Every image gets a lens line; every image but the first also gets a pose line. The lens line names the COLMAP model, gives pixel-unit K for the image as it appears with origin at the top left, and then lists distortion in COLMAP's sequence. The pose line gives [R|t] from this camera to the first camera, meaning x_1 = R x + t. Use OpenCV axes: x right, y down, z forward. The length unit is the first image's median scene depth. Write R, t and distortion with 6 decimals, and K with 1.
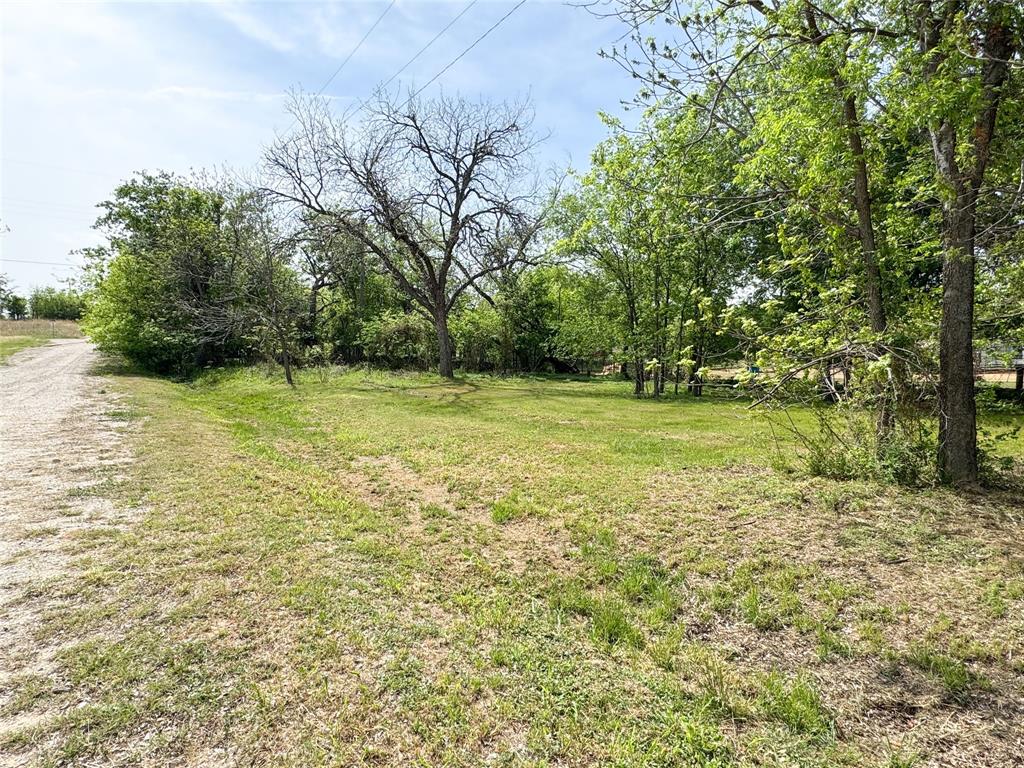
lens RADIAL K [[599.7, 0, 511.2], [0, 599.7, 383.2], [0, 0, 1]] dist [0.007879, 0.002555]
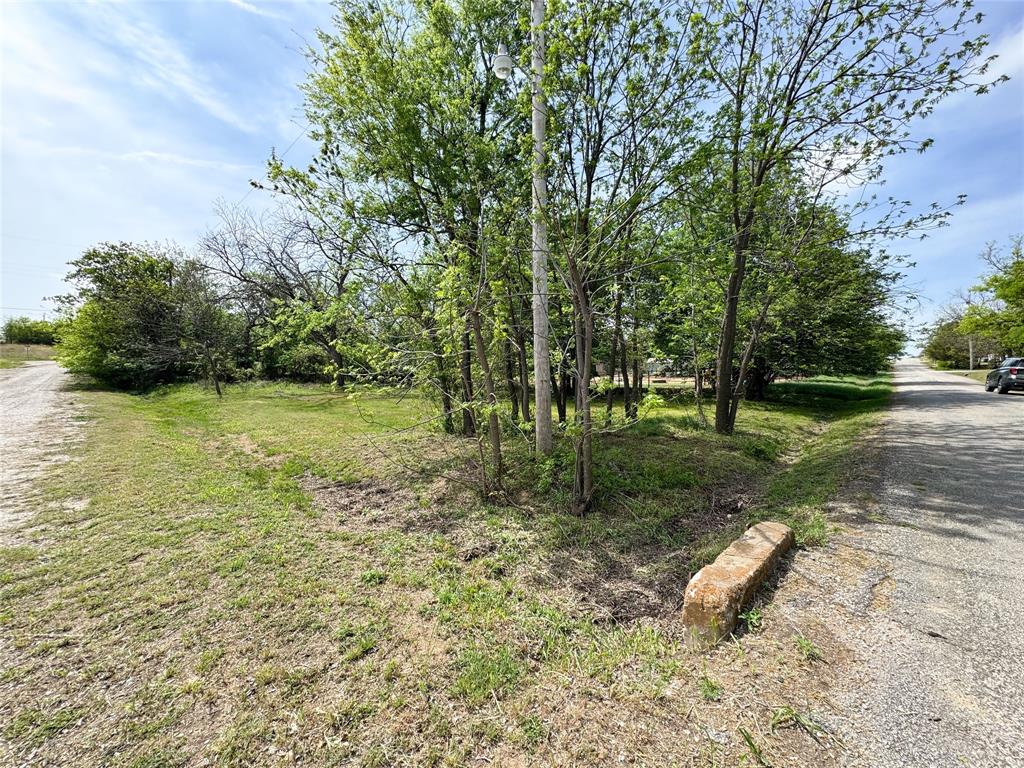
lens RADIAL K [[409.2, 0, 513.5], [0, 409.2, 385.6], [0, 0, 1]] dist [-0.003223, 0.000034]
pose [[0.974973, -0.019736, 0.221444, 0.102120], [0.020625, 0.999786, -0.001703, -0.003322], [-0.221363, 0.006228, 0.975172, -0.138785]]
